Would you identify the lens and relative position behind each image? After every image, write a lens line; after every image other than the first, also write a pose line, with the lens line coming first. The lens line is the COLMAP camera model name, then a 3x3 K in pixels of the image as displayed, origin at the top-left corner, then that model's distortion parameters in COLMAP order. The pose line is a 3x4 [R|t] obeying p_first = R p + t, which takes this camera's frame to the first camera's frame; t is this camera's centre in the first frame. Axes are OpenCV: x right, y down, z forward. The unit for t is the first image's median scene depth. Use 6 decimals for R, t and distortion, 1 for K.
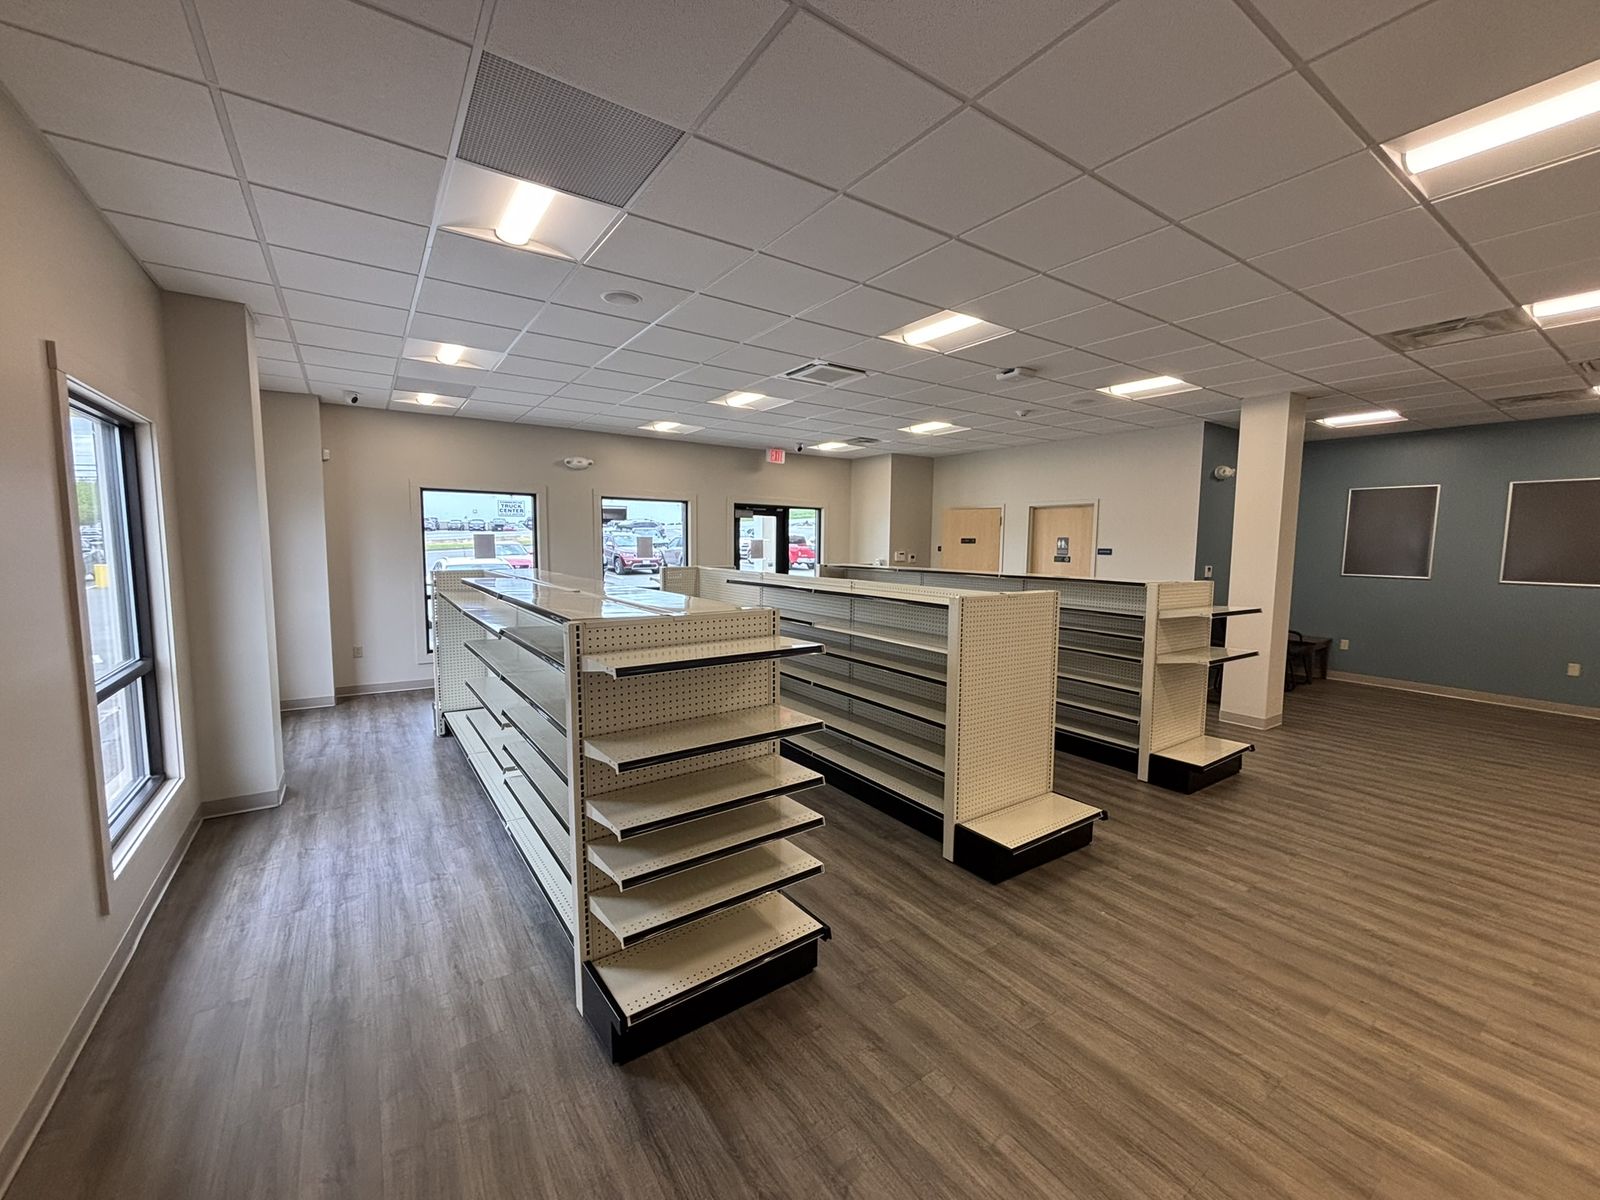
lens RADIAL K [[648.3, 0, 801.5], [0, 648.3, 599.7], [0, 0, 1]] dist [0.003907, 0.000017]
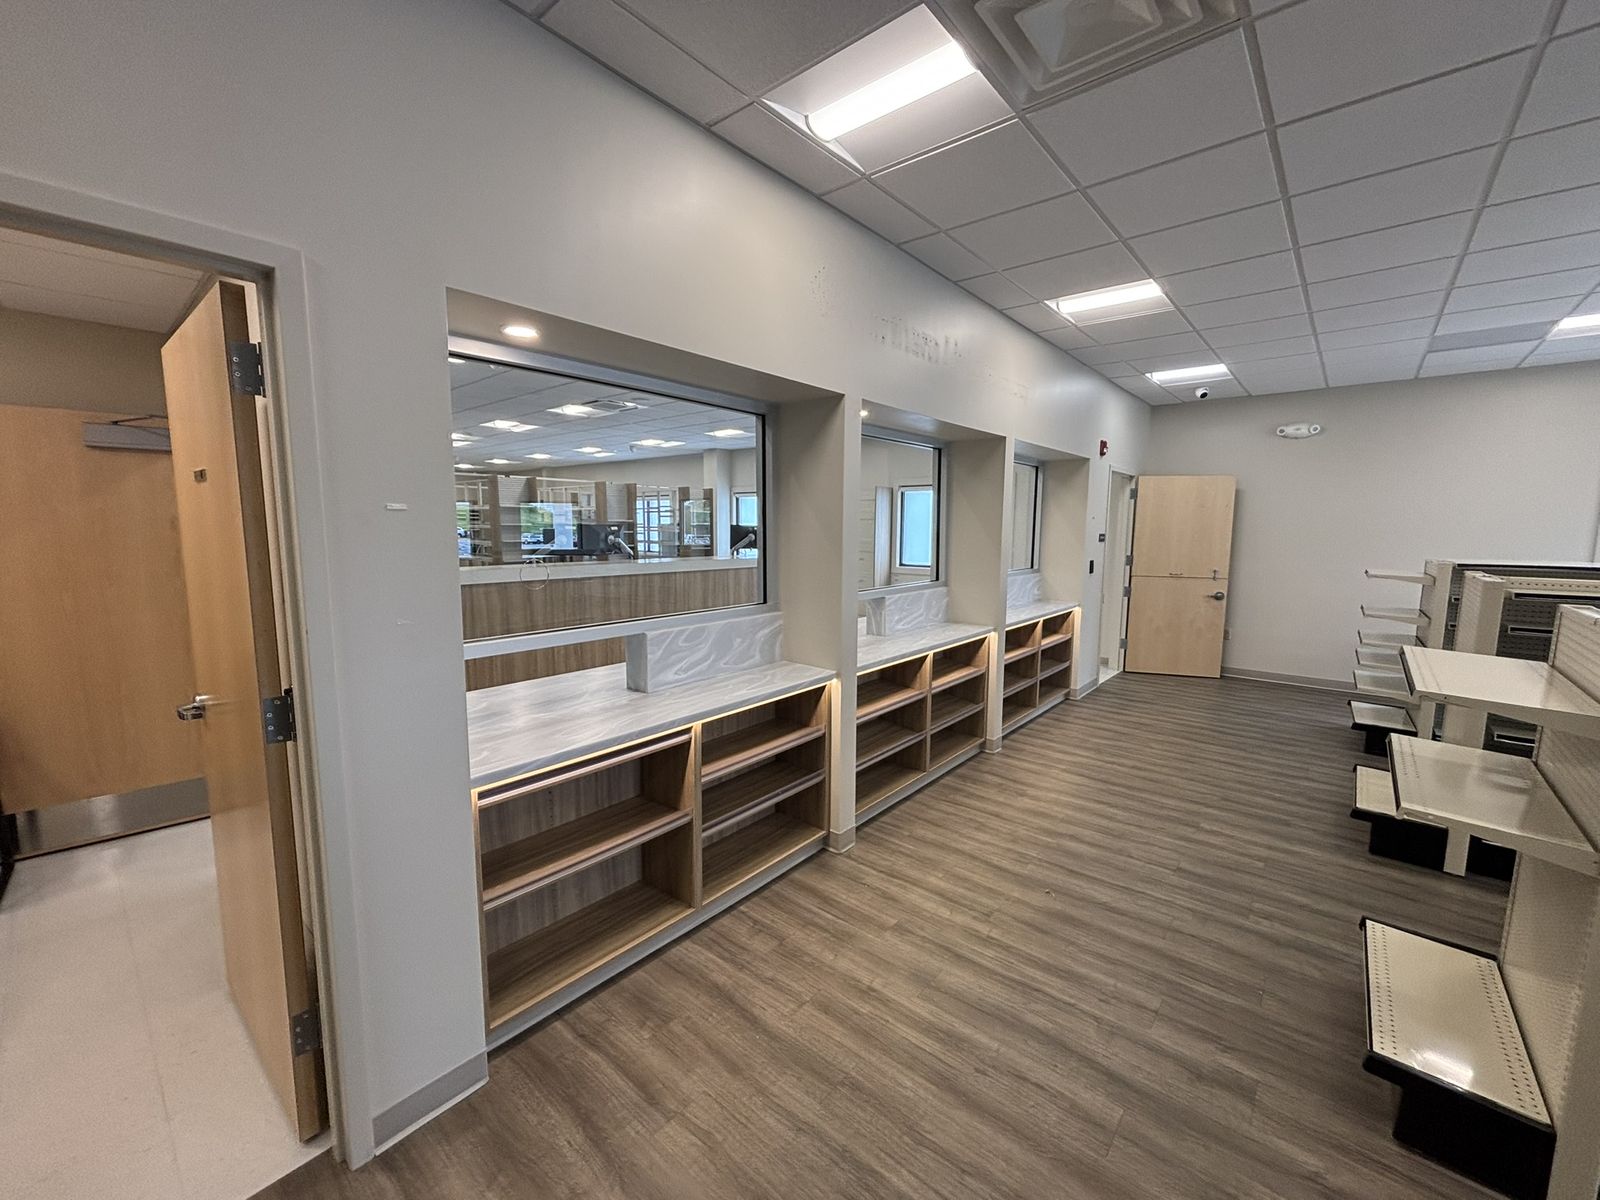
lens RADIAL K [[648.3, 0, 802.2], [0, 648.3, 600.2], [0, 0, 1]] dist [0.003907, 0.000017]
pose [[-0.967472, 0.013100, -0.252638, 1.773849], [-0.040863, 0.977452, 0.207167, -0.156214], [0.249655, 0.210752, -0.945122, 1.963170]]
